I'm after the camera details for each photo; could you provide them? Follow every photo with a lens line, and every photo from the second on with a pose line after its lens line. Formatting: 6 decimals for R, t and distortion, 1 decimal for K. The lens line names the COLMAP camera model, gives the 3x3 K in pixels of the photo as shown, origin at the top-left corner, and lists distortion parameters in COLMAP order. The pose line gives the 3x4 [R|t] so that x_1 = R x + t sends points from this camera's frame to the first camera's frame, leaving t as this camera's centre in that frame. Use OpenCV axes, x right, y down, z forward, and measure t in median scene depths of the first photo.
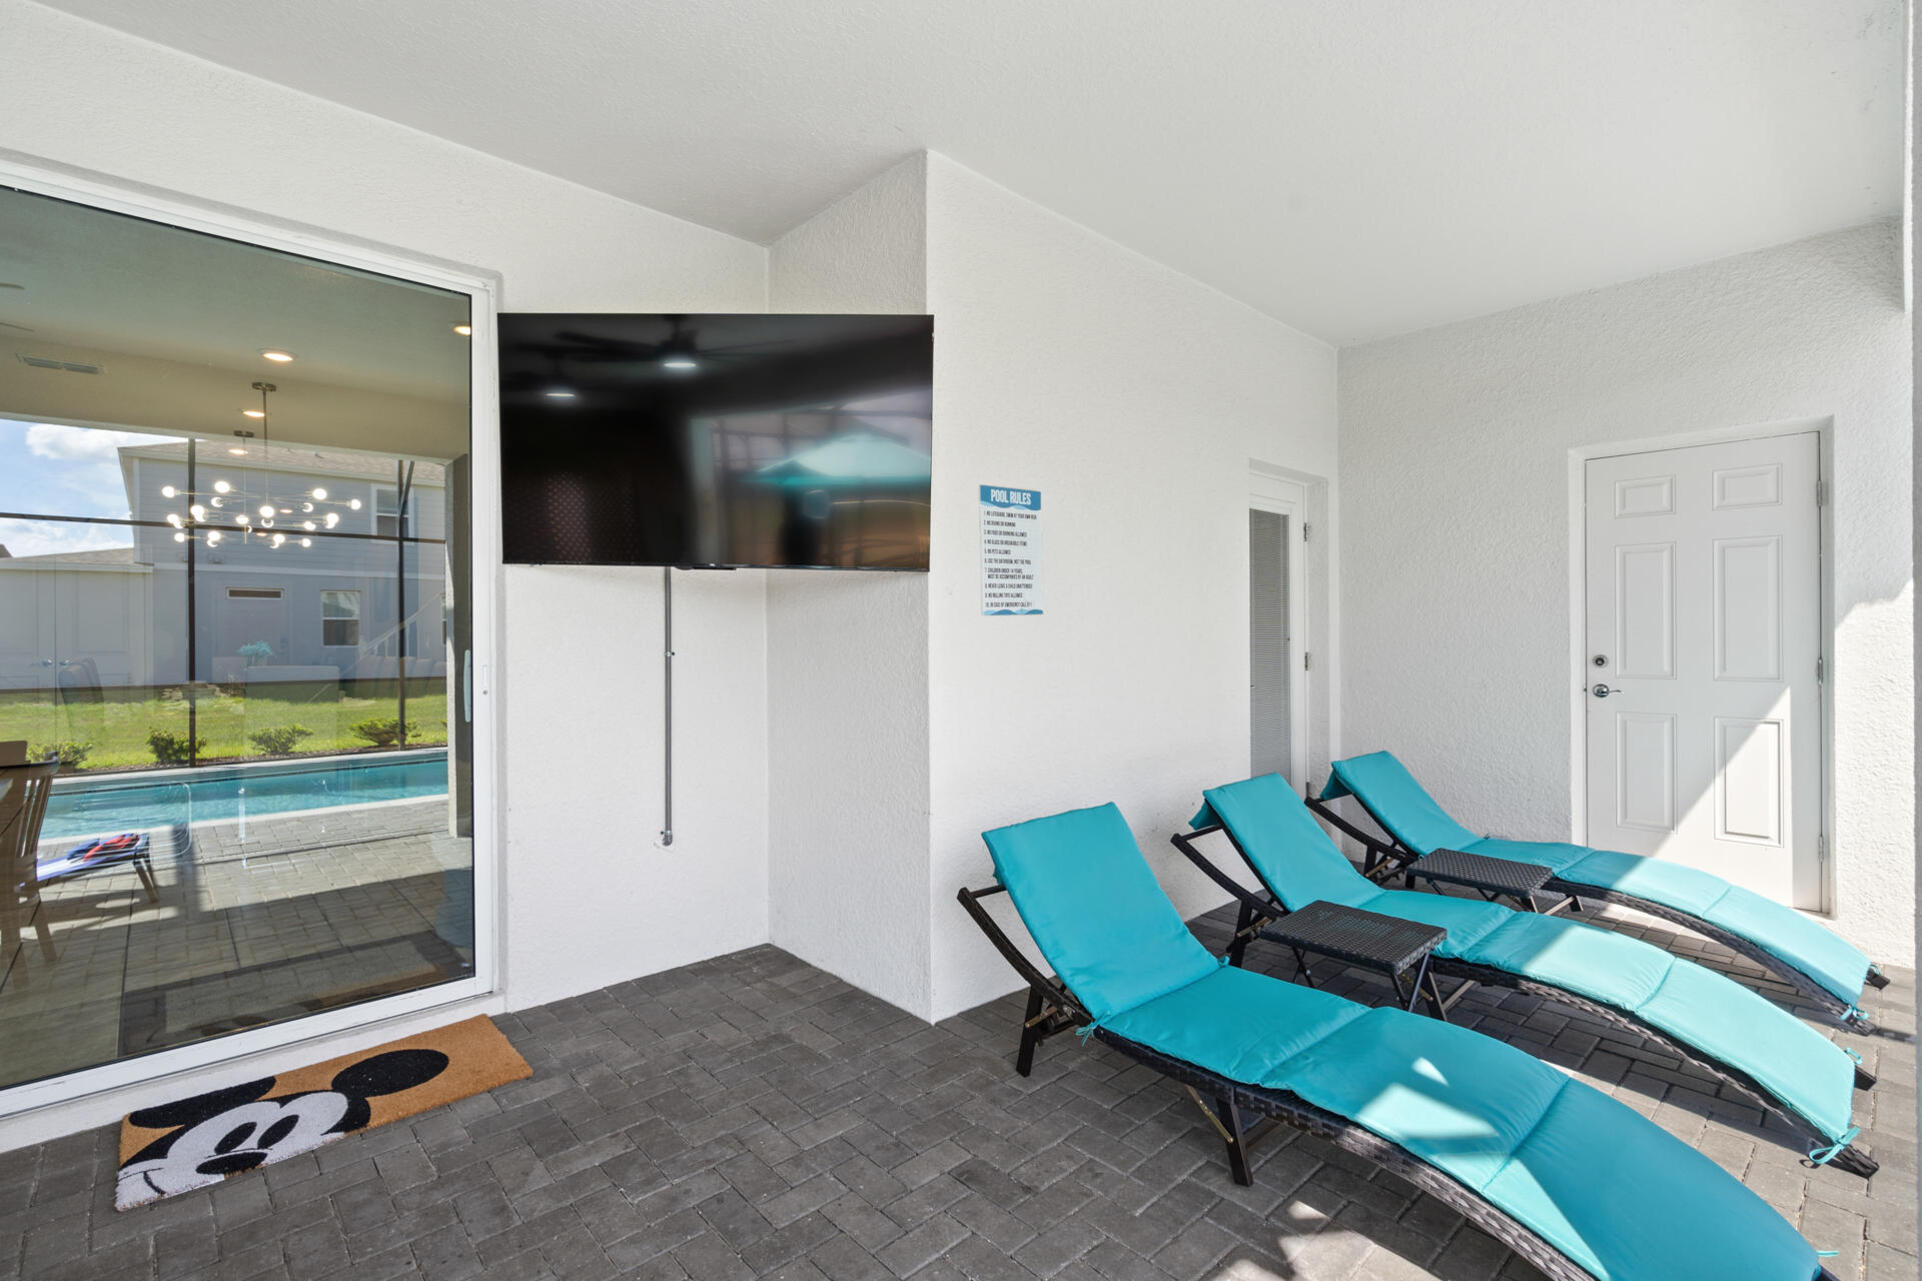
lens RADIAL K [[872.6, 0, 947.3], [0, 872.6, 622.3], [0, 0, 1]] dist [-0.004974, 0.000738]
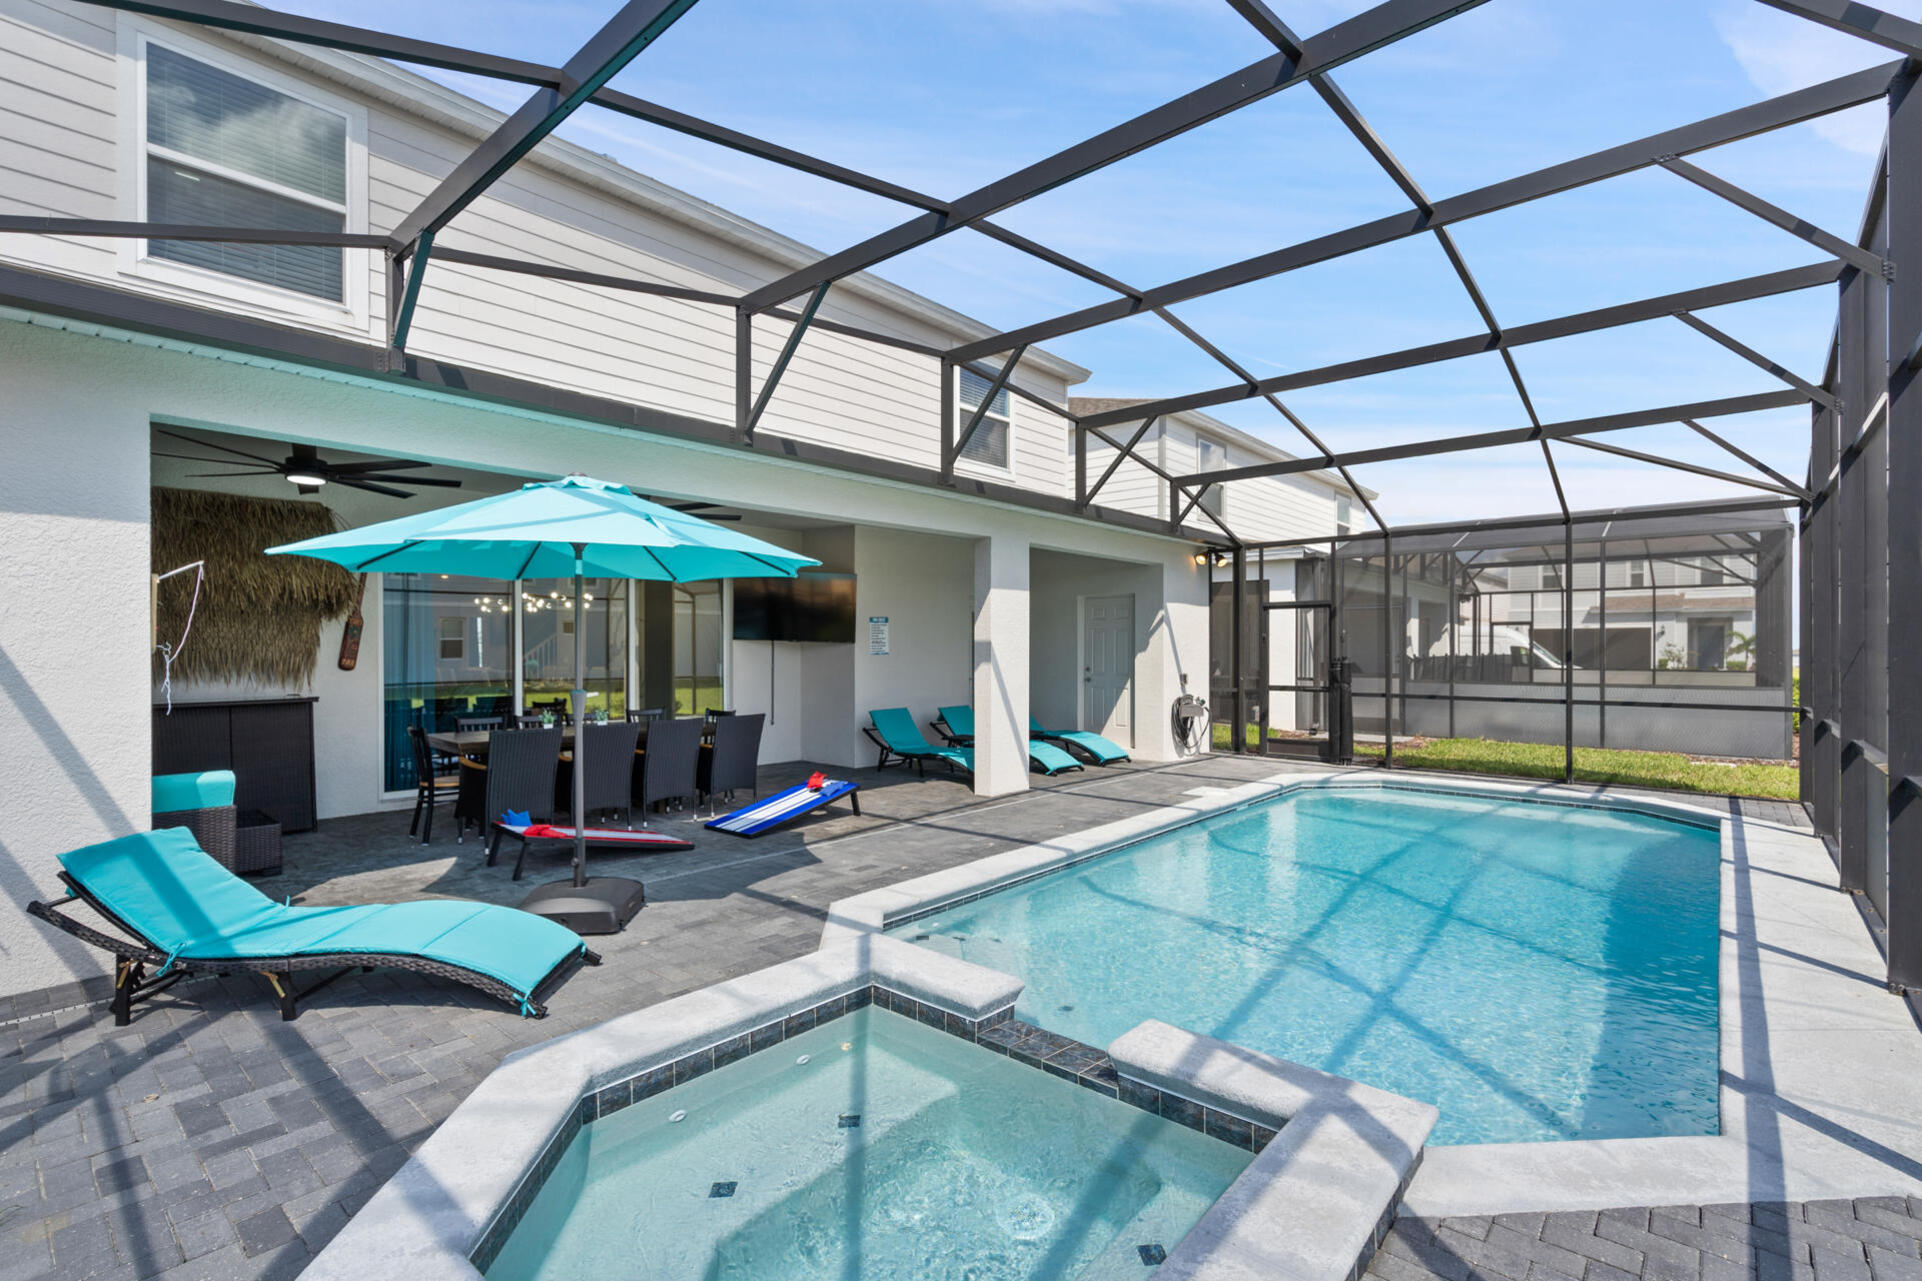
lens RADIAL K [[872.6, 0, 974.5], [0, 872.6, 658.1], [0, 0, 1]] dist [-0.004974, 0.000738]
pose [[0.993161, -0.003091, 0.116709, 0.042927], [0.002614, 0.999988, 0.004240, -0.006610], [-0.116721, -0.003906, 0.993157, -2.083797]]
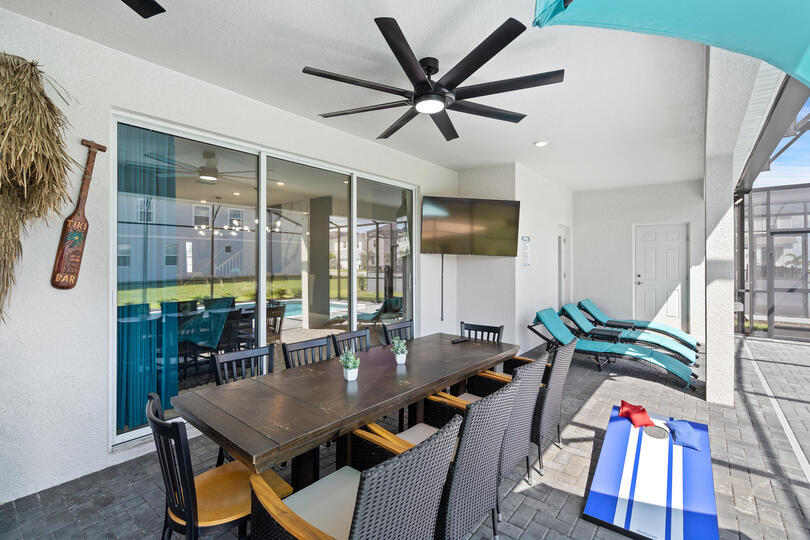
lens RADIAL K [[367.7, 0, 404.7], [0, 367.7, 262.7], [0, 0, 1]] dist [-0.004974, 0.000738]
pose [[0.988338, -0.000946, 0.152274, -0.686379], [0.001216, 0.999998, -0.001680, -0.018268], [-0.152272, 0.001845, 0.988337, -0.613803]]
